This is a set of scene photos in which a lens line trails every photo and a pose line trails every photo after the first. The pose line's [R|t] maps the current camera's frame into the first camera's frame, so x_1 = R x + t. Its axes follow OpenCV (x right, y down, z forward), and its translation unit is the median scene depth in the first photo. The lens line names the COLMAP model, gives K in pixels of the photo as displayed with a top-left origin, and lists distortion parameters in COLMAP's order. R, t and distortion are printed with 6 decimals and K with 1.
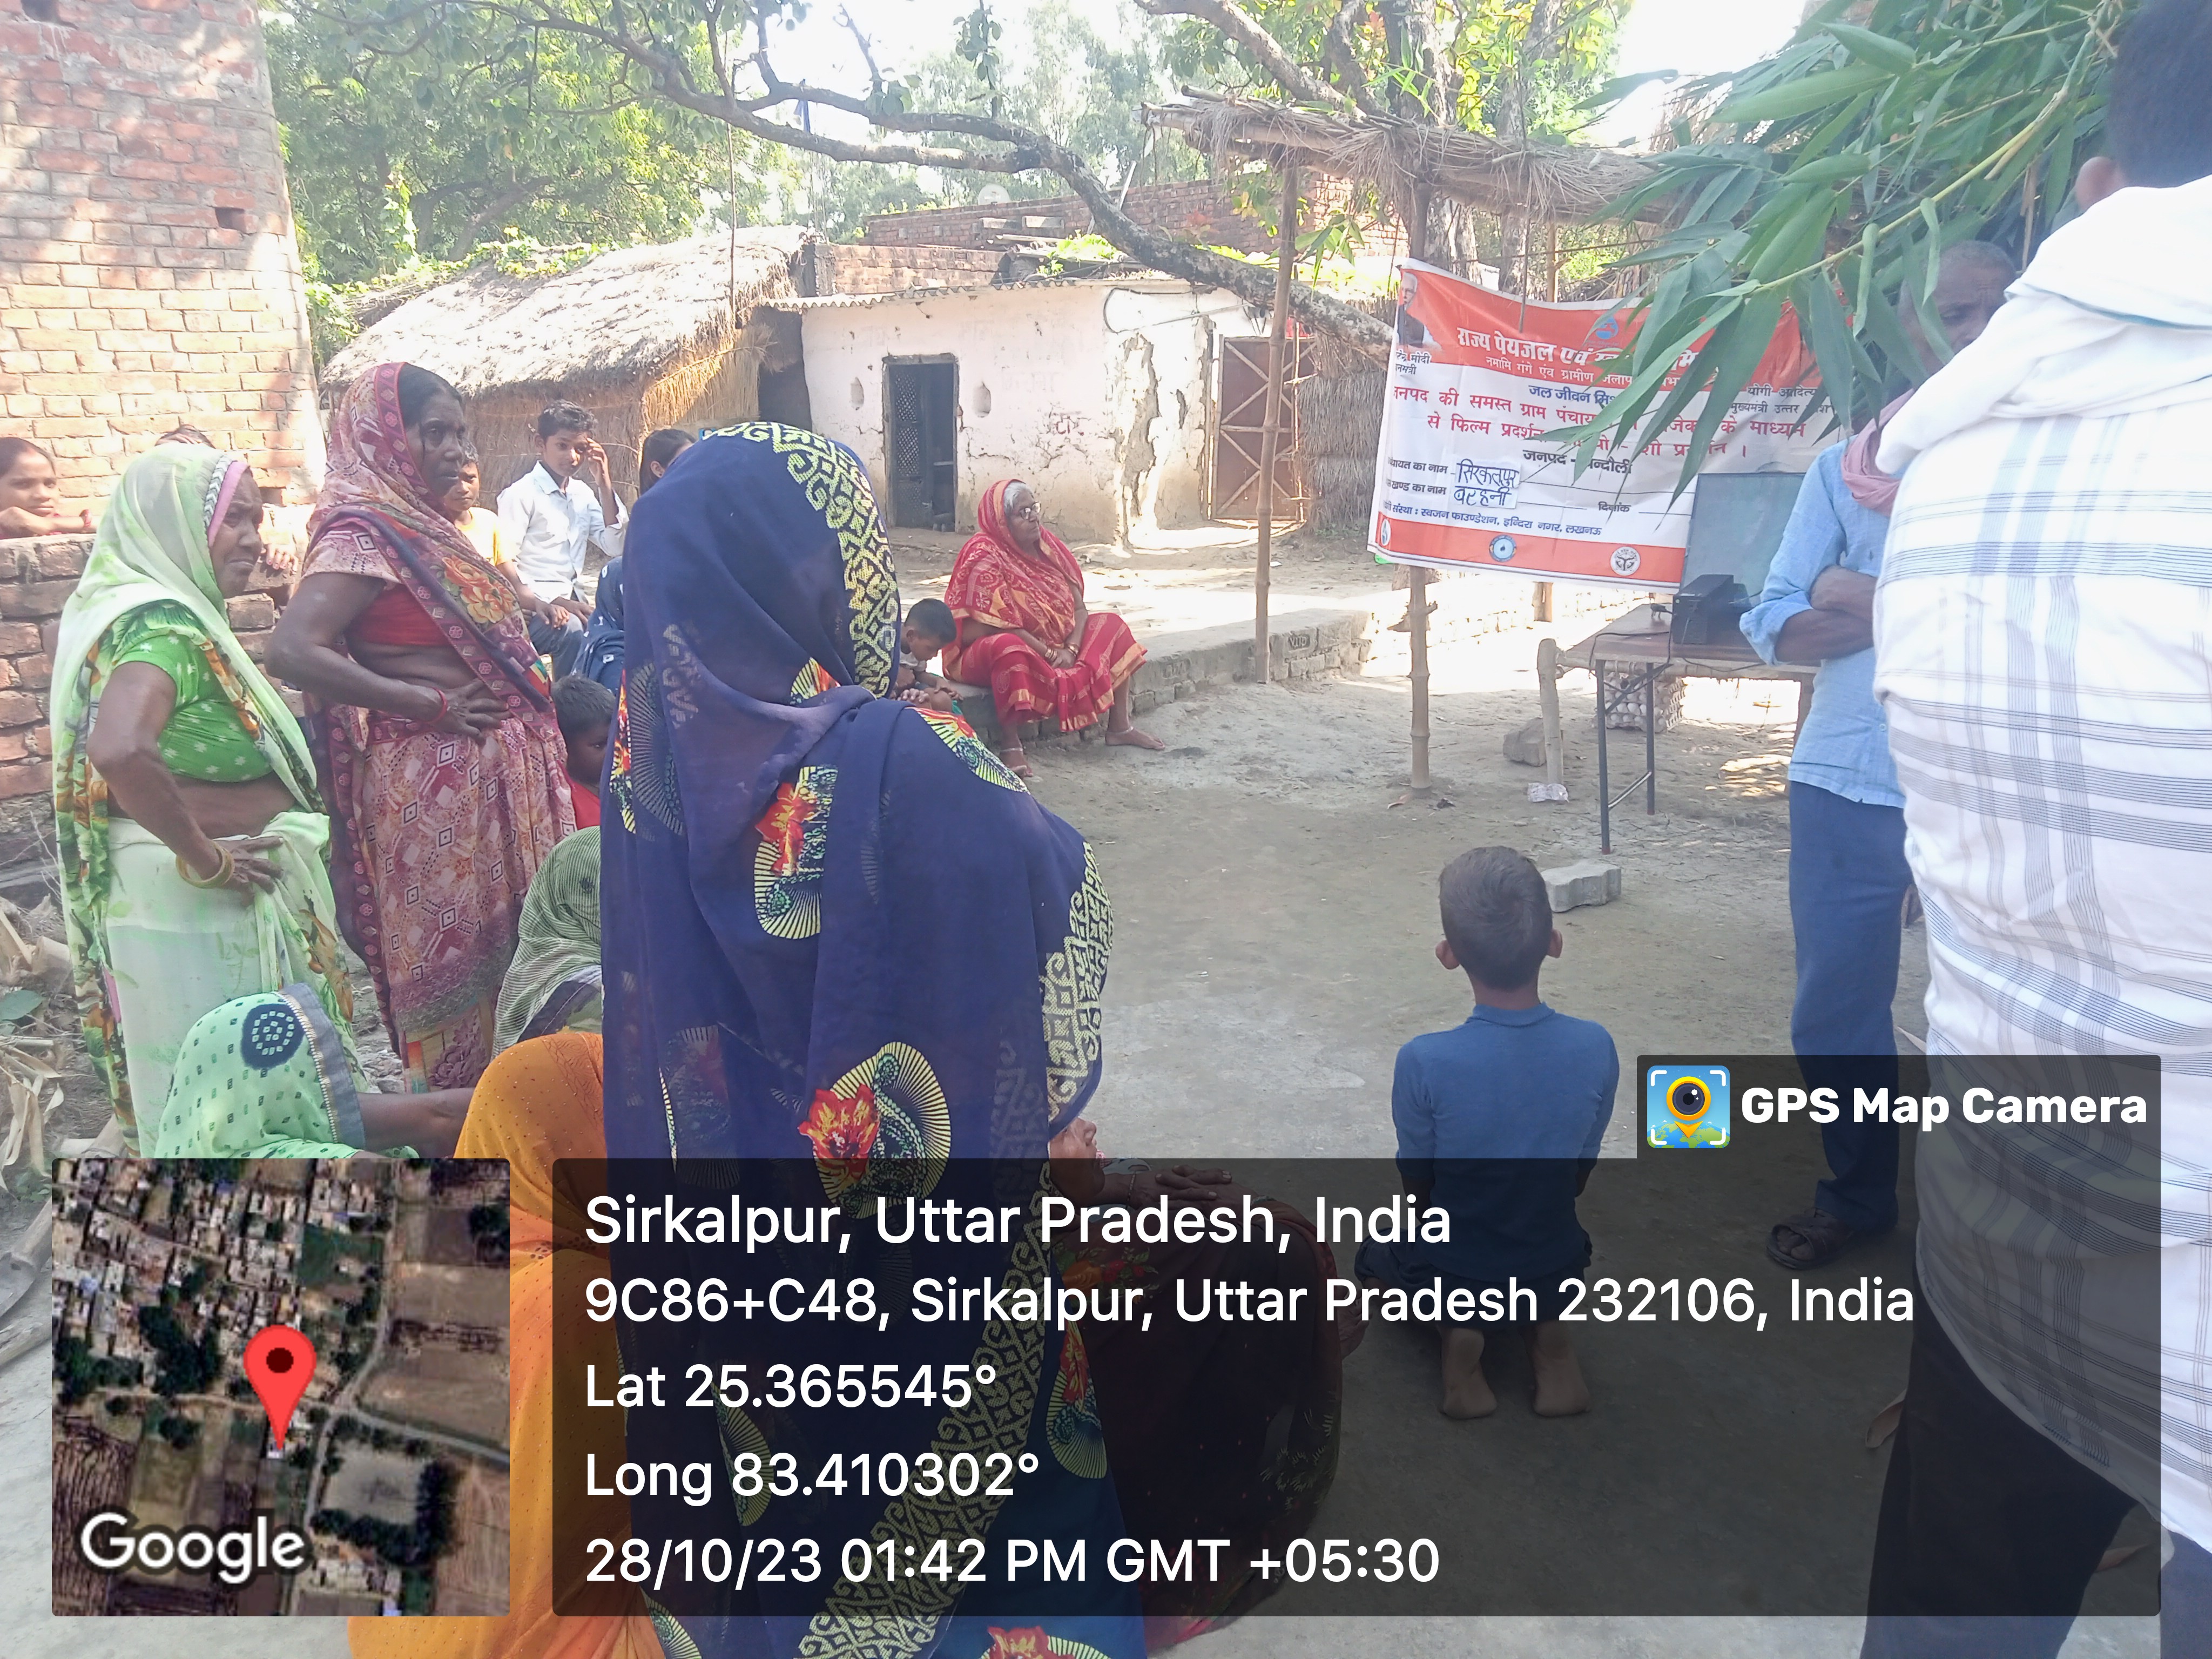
lens RADIAL K [[1741.1, 0, 1150.3], [0, 1741.1, 845.2], [0, 0, 1]] dist [0.007635, 0.005330]
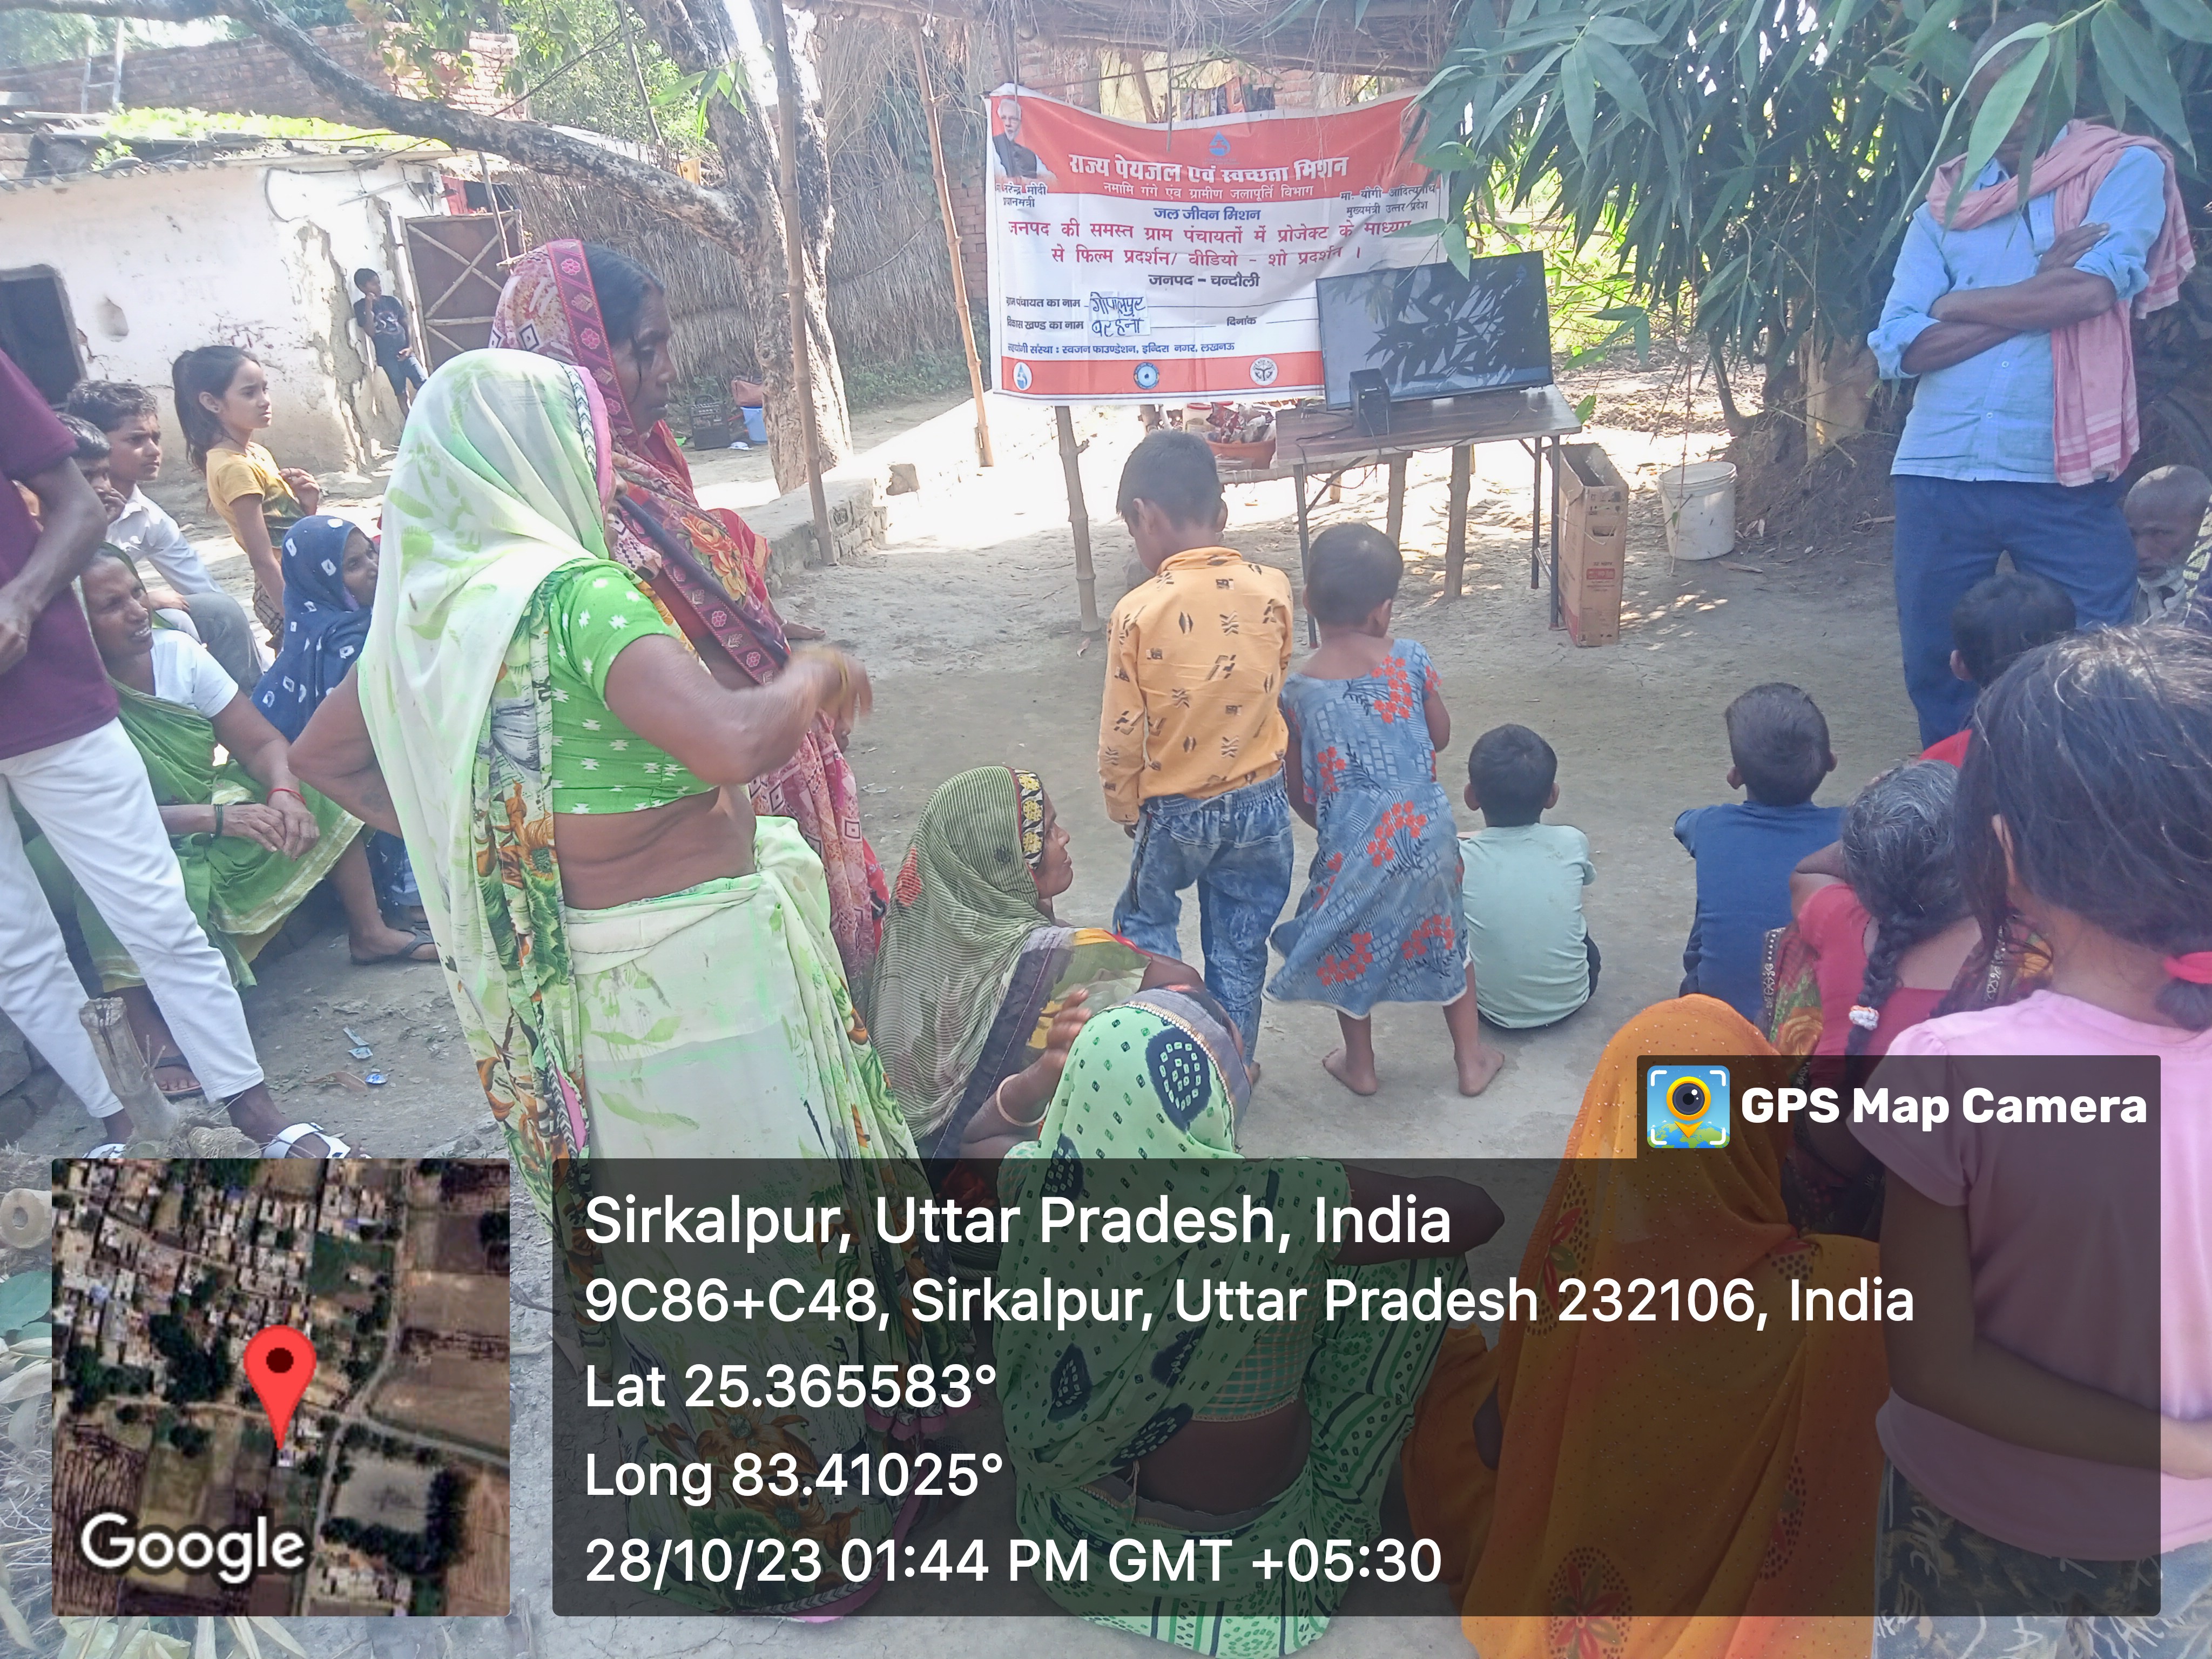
lens RADIAL K [[1738.2, 0, 1153.0], [0, 1738.2, 827.4], [0, 0, 1]] dist [0.010400, 0.009606]
pose [[0.830183, -0.252882, 0.496836, -0.328348], [0.223720, 0.967413, 0.118576, -0.032879], [-0.510632, 0.012712, 0.859706, 0.124405]]
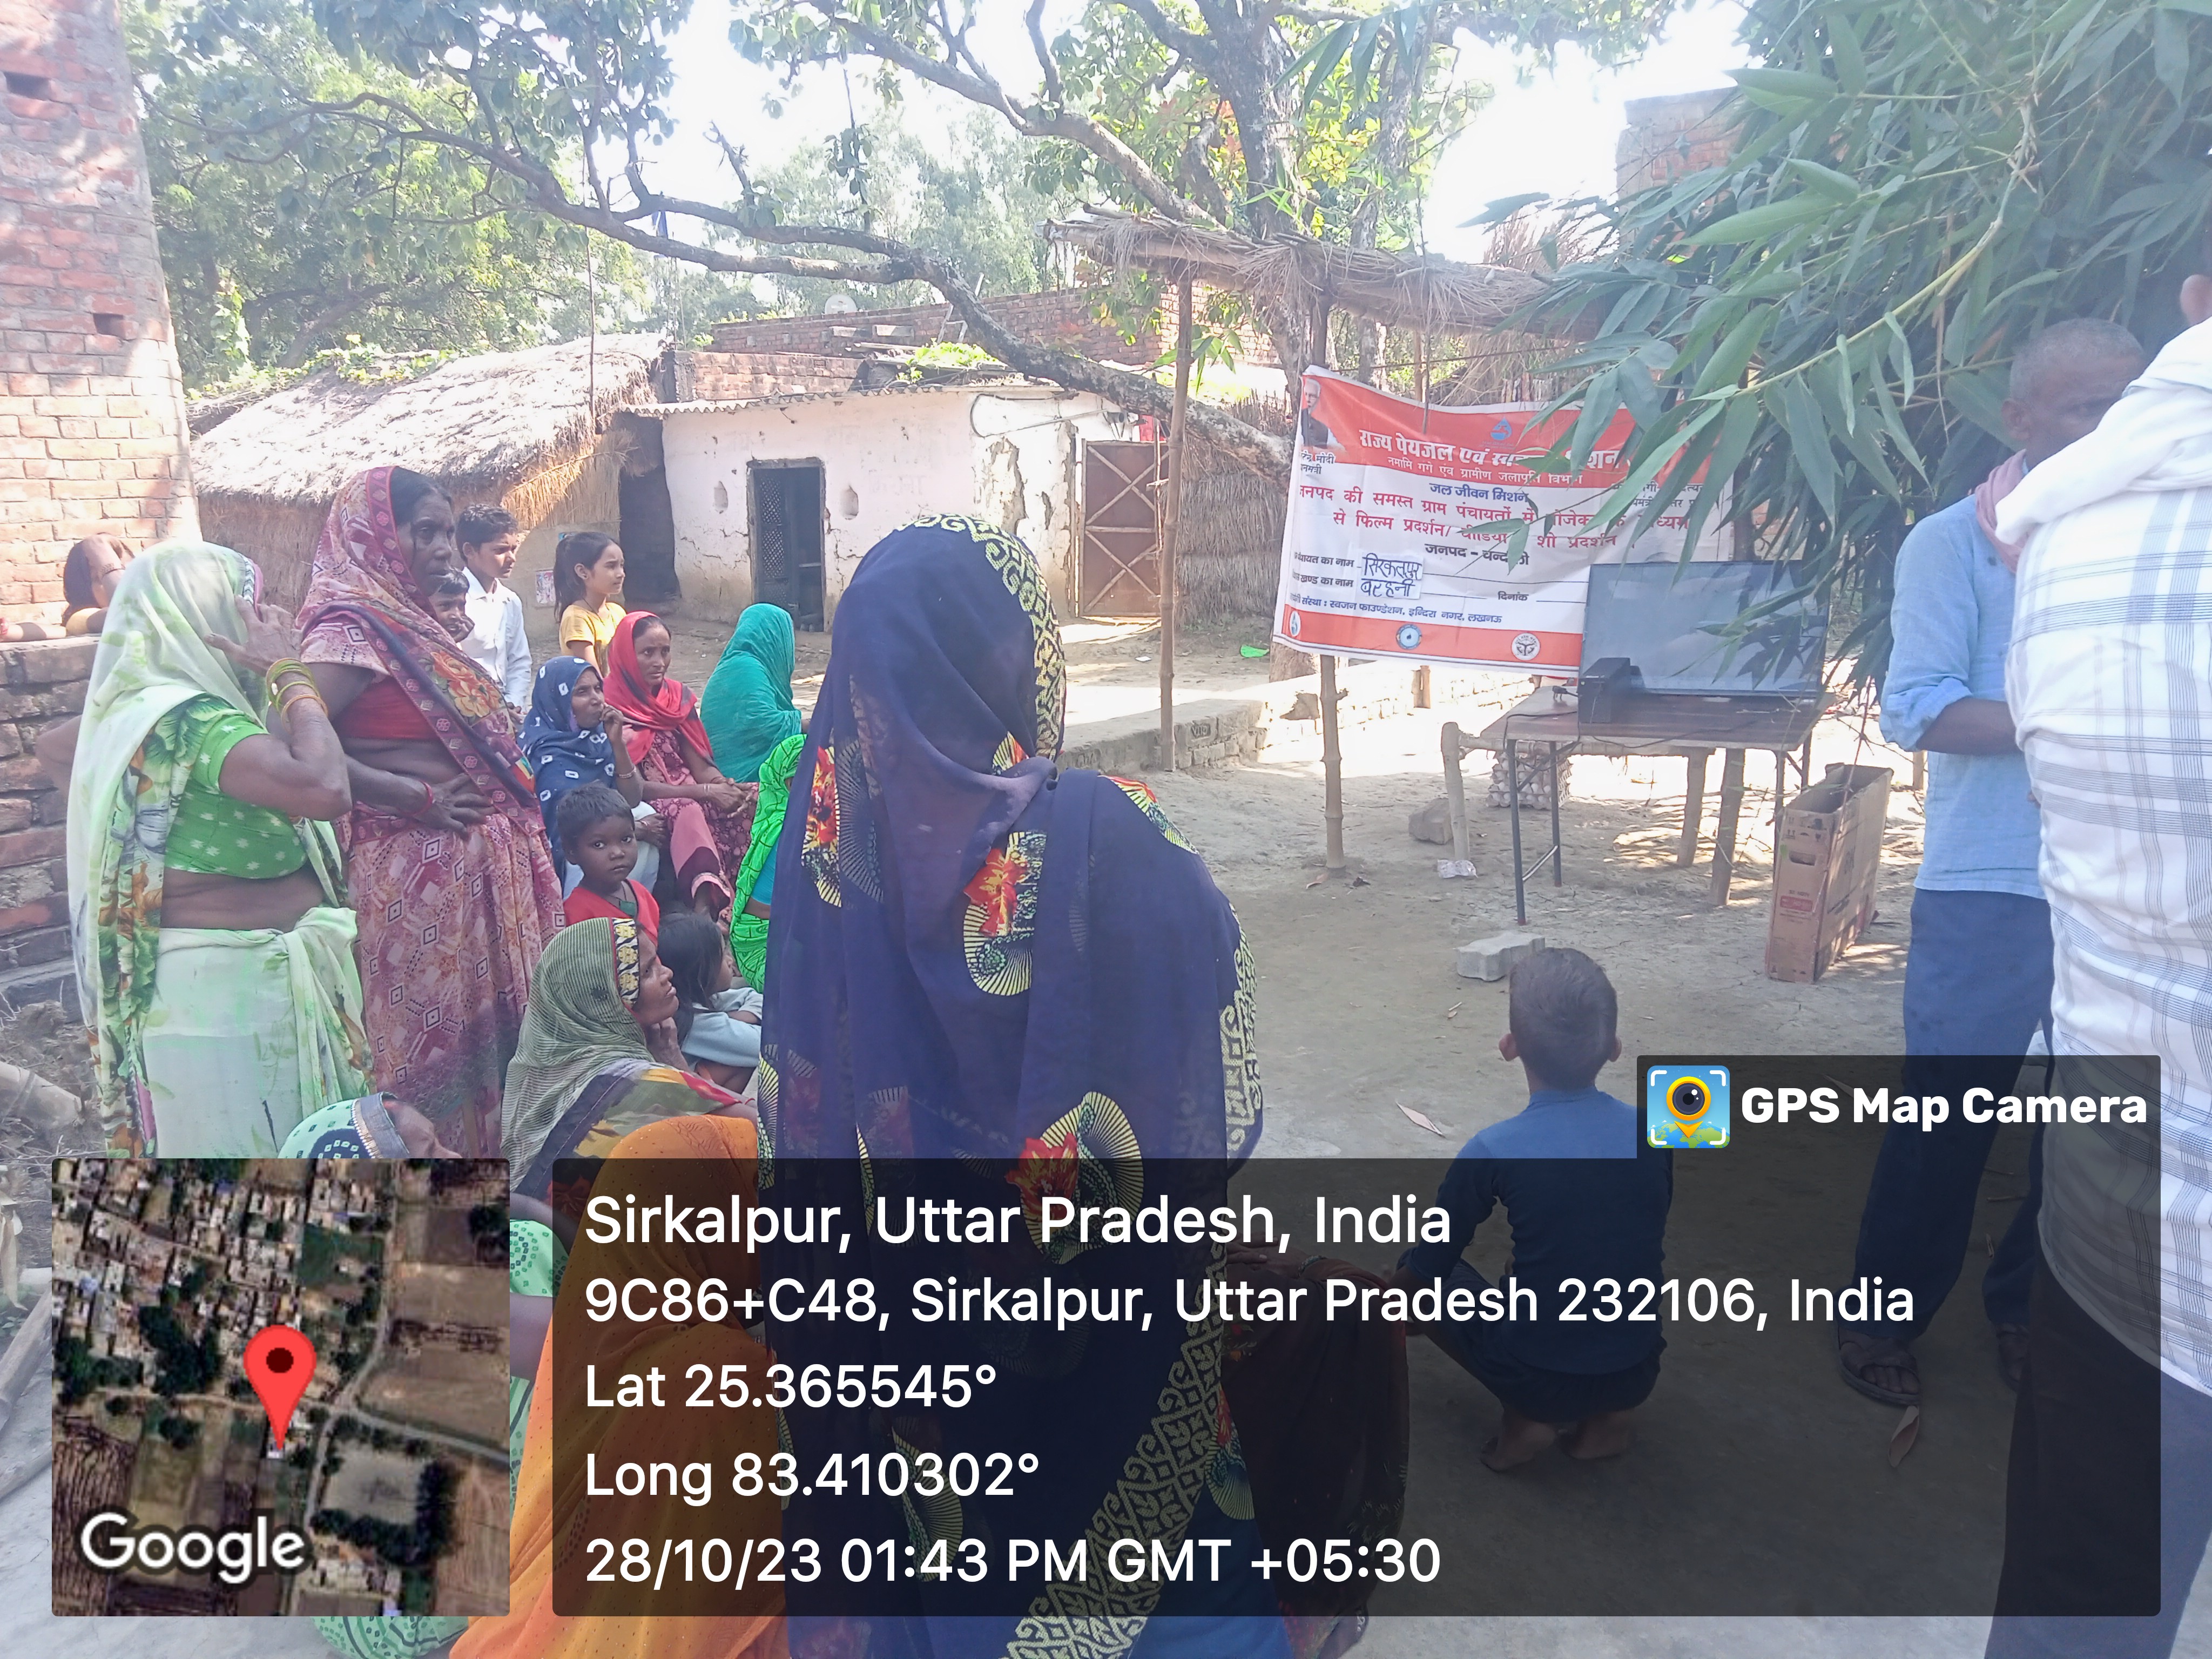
lens RADIAL K [[1738.2, 0, 1153.0], [0, 1738.2, 827.4], [0, 0, 1]] dist [0.010400, 0.009606]
pose [[0.994905, -0.025684, 0.097496, -0.050658], [0.032001, 0.997450, -0.063793, 0.005196], [-0.095609, 0.066588, 0.993189, -0.014612]]
